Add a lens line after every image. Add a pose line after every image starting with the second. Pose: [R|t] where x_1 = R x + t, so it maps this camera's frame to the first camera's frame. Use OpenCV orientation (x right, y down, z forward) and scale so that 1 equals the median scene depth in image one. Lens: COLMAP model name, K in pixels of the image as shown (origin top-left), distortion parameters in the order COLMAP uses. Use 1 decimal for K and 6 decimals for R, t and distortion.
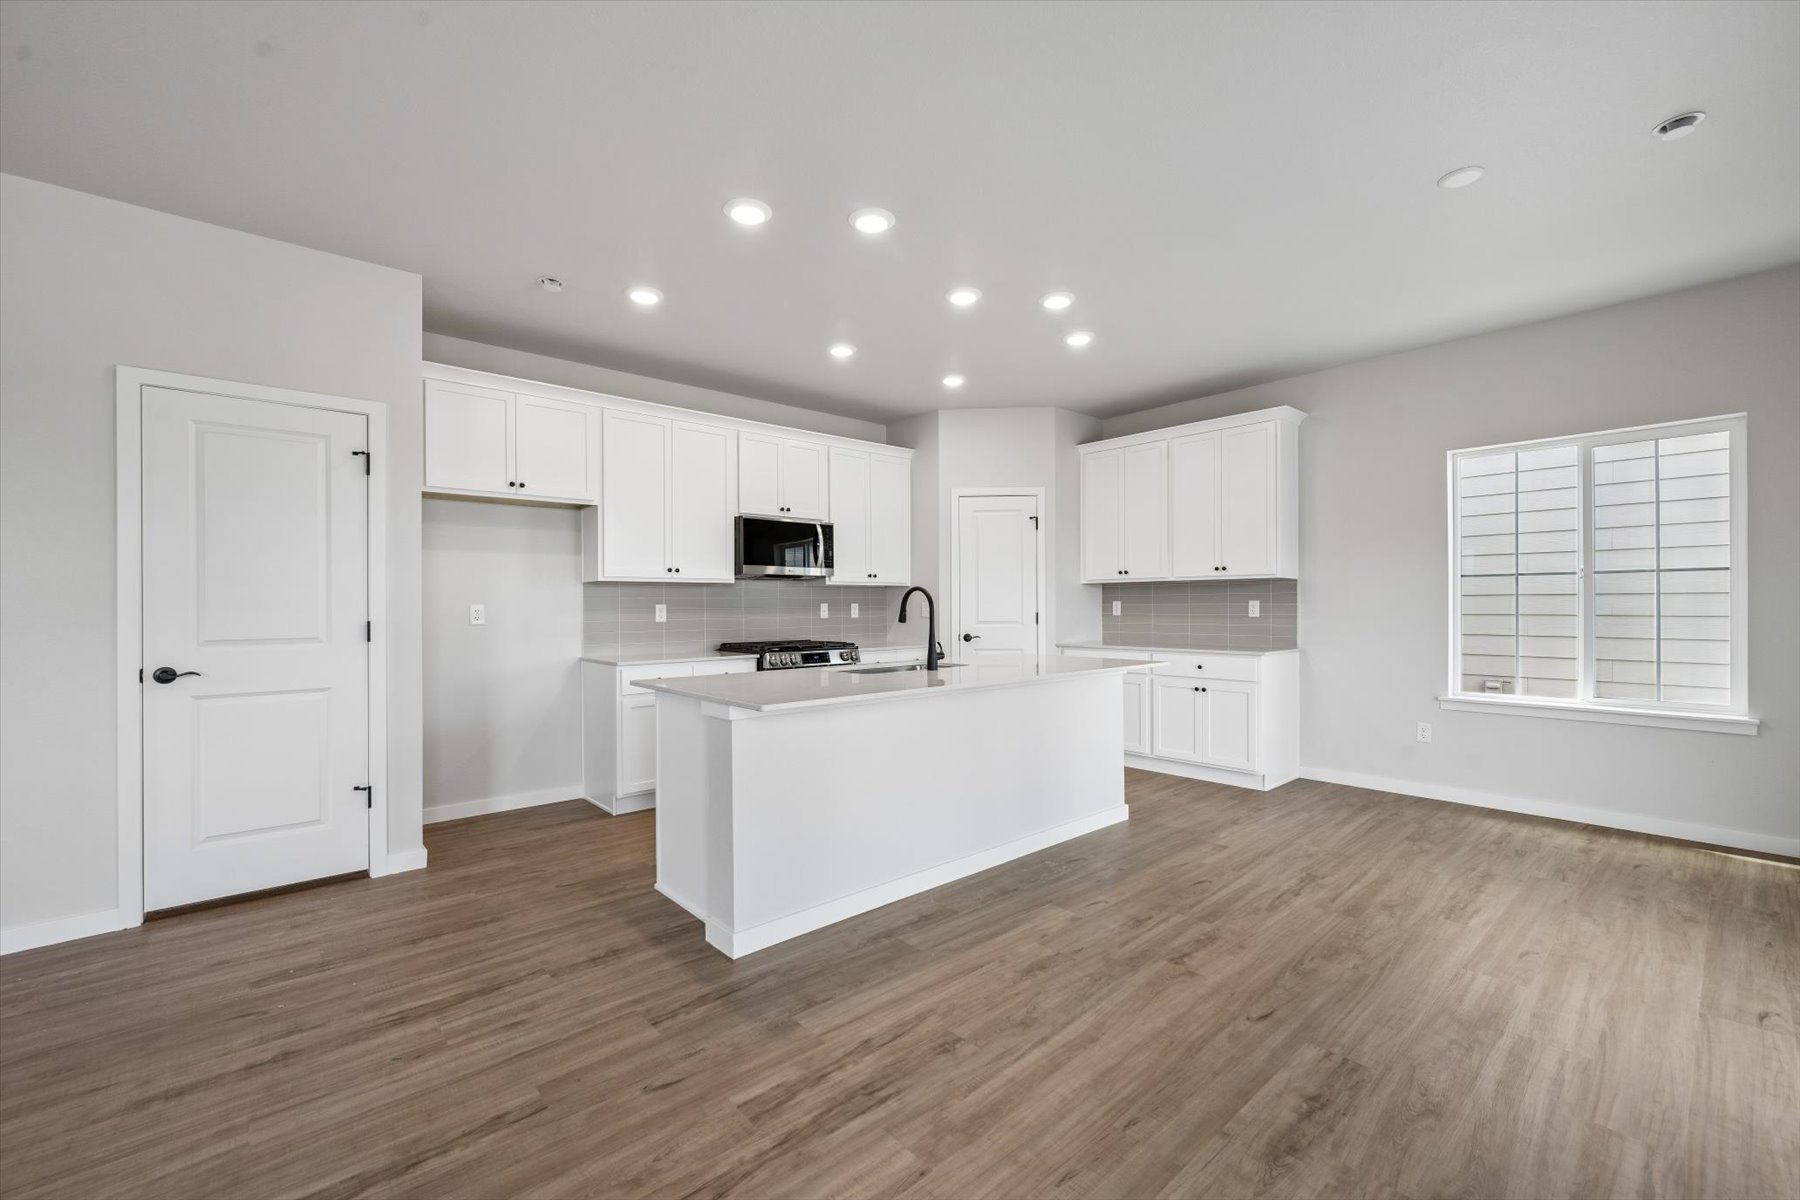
lens RADIAL K [[740.0, 0, 900.0], [0, 740.0, 600.0], [0, 0, 1]] dist [-0.000775, 0.000043]
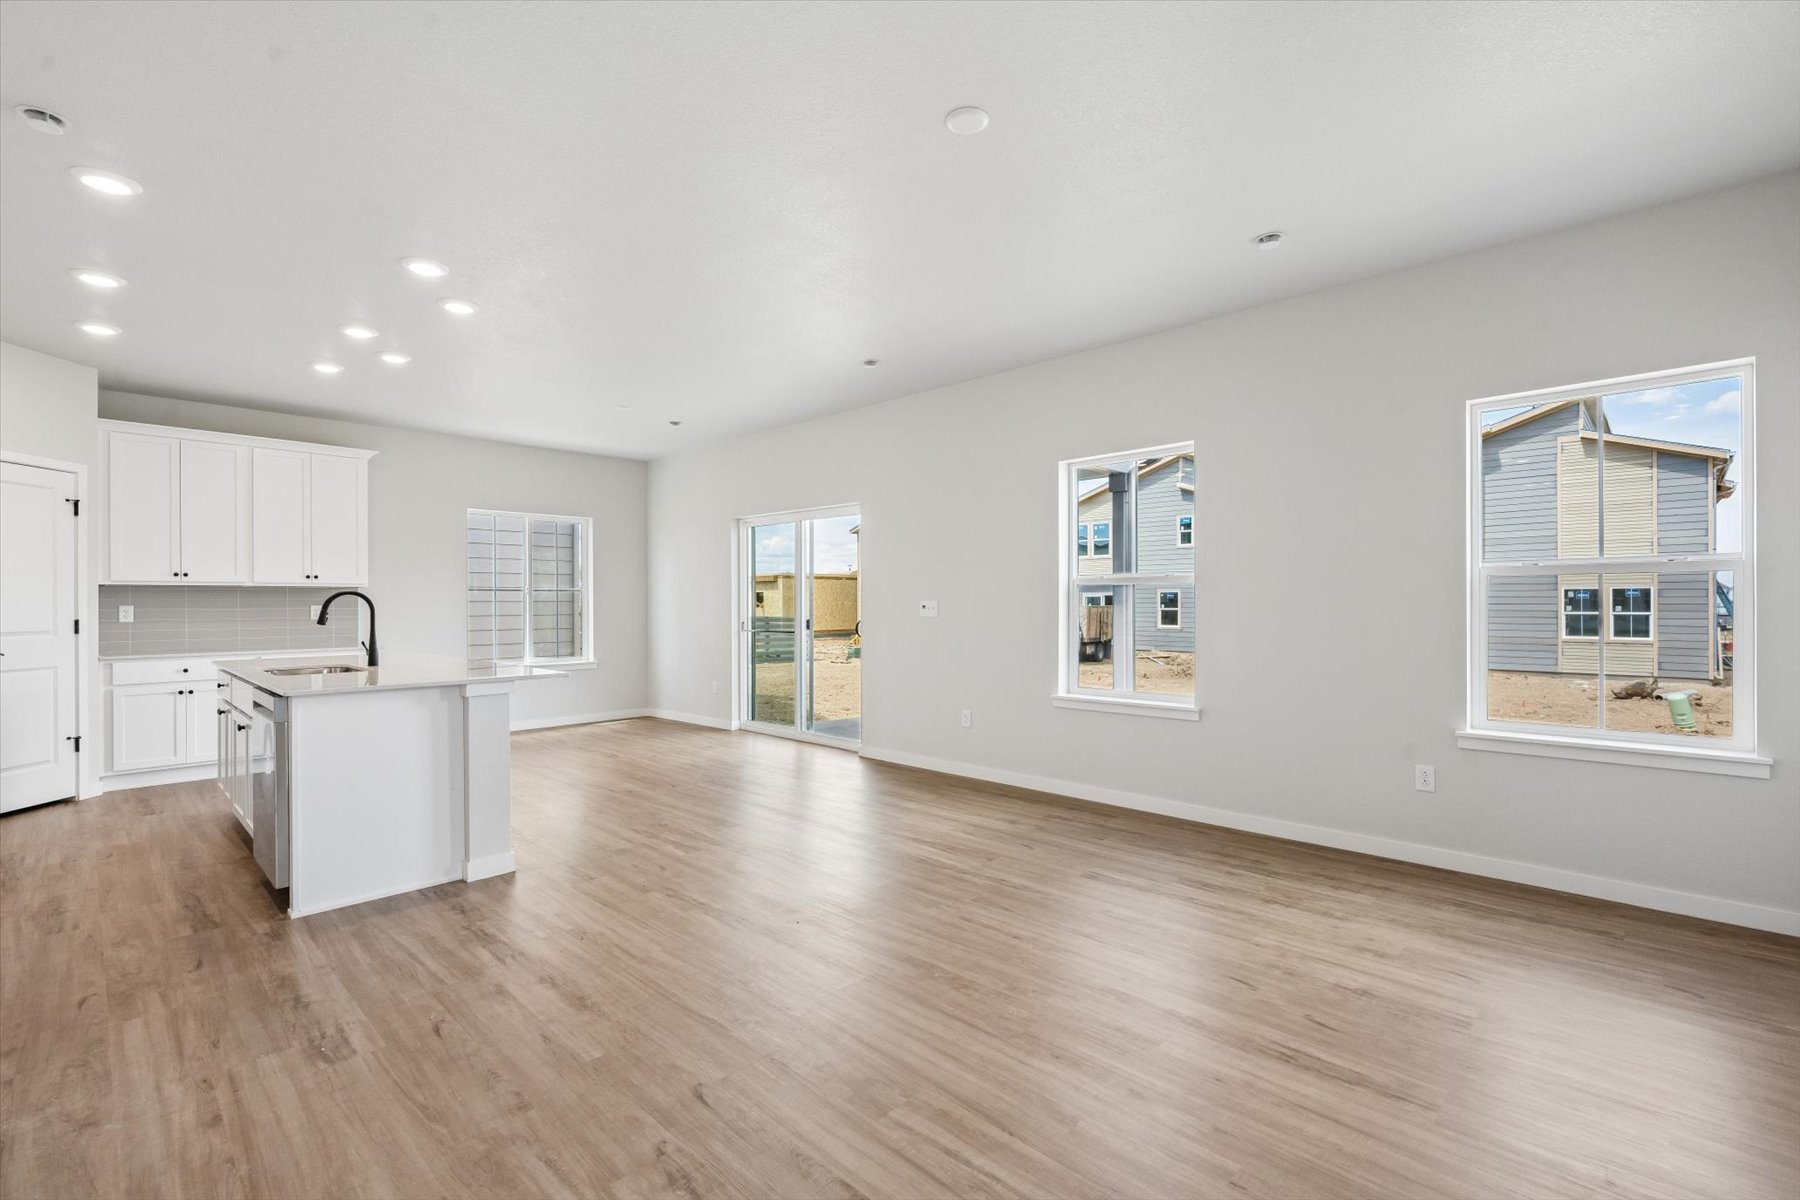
lens RADIAL K [[844.8, 0, 900.0], [0, 844.8, 600.0], [0, 0, 1]] dist [-0.000597, -0.000086]
pose [[-0.090311, 0.010731, 0.995856, -1.842951], [-0.001543, 0.999939, -0.010915, 0.010131], [-0.995912, -0.002522, -0.090289, 0.448534]]
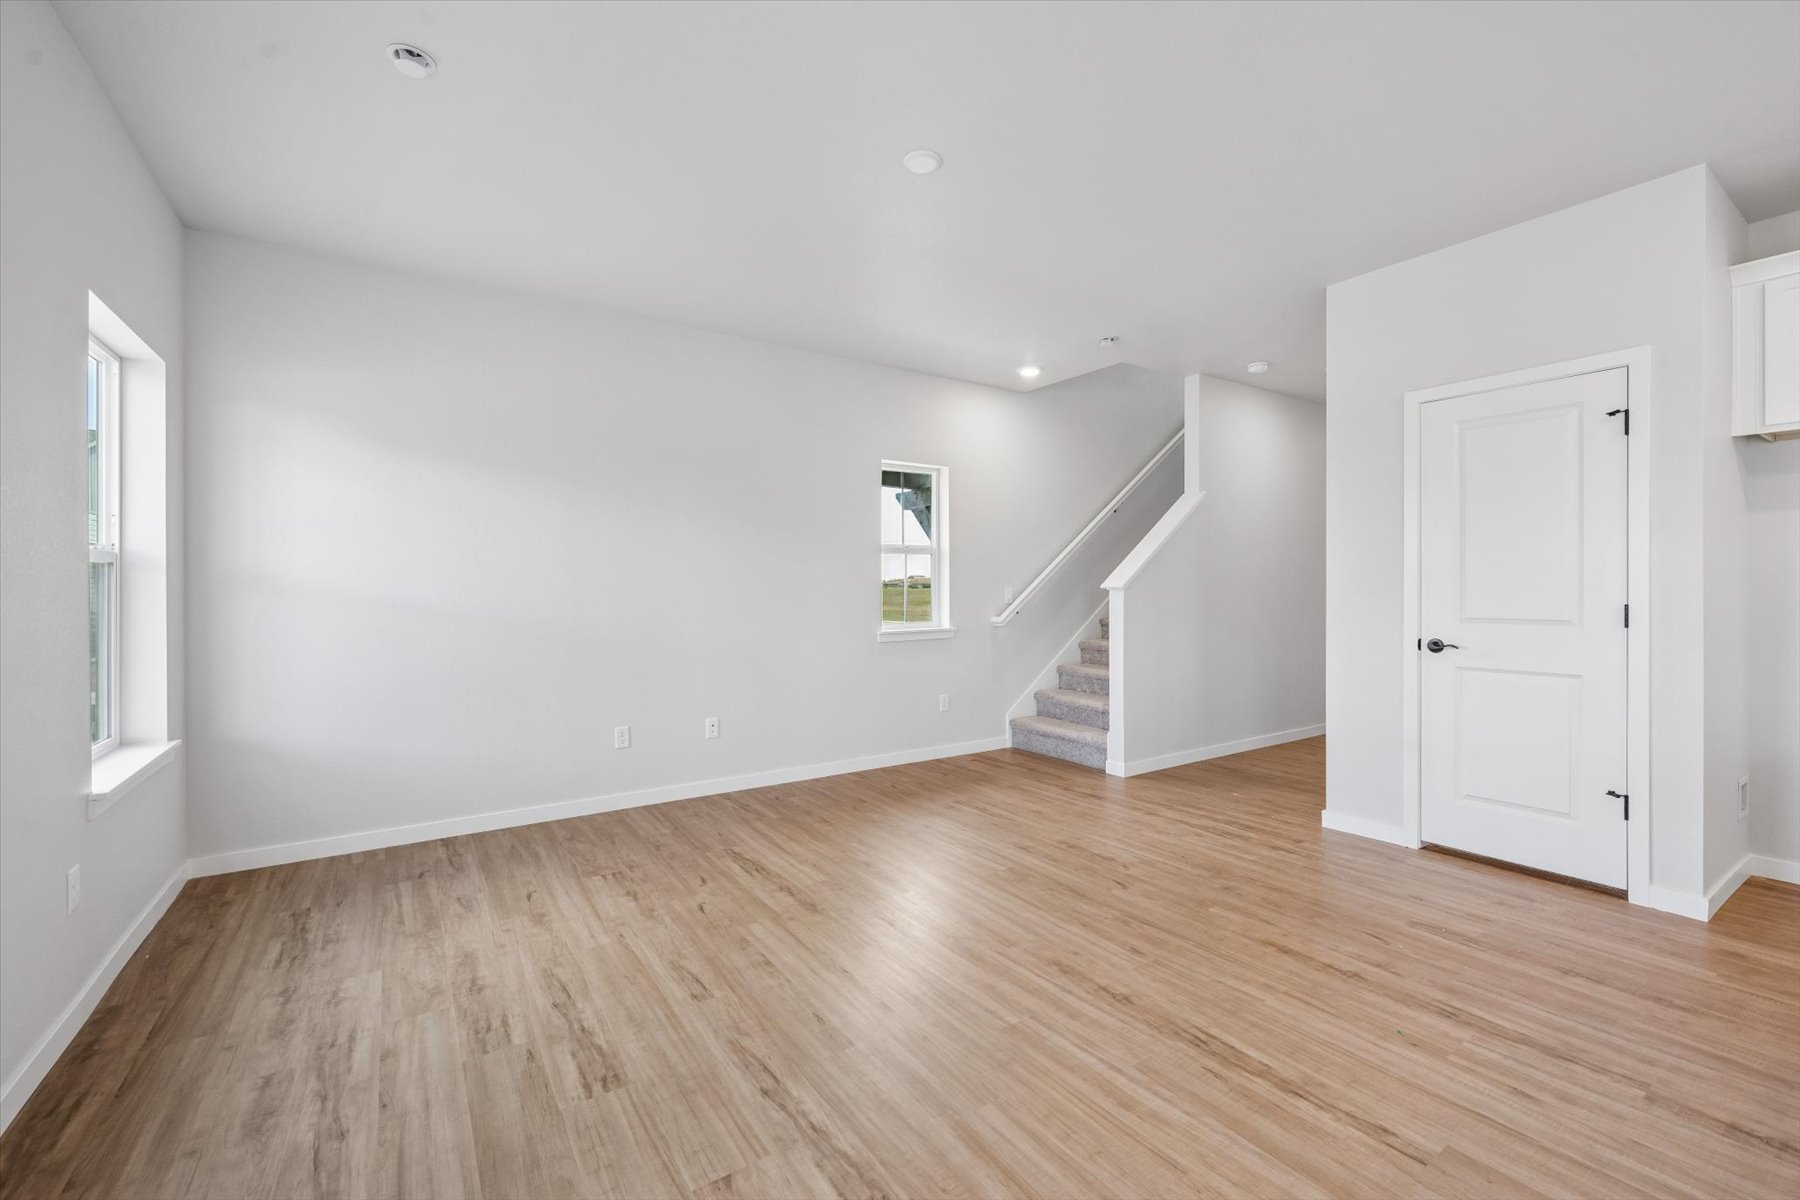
lens RADIAL K [[740.0, 0, 900.0], [0, 740.0, 600.0], [0, 0, 1]] dist [-0.000775, 0.000043]
pose [[-0.117813, 0.021465, -0.992804, 0.325891], [0.011278, 0.999731, 0.020276, -0.006416], [0.992972, -0.008808, -0.118024, 0.352068]]
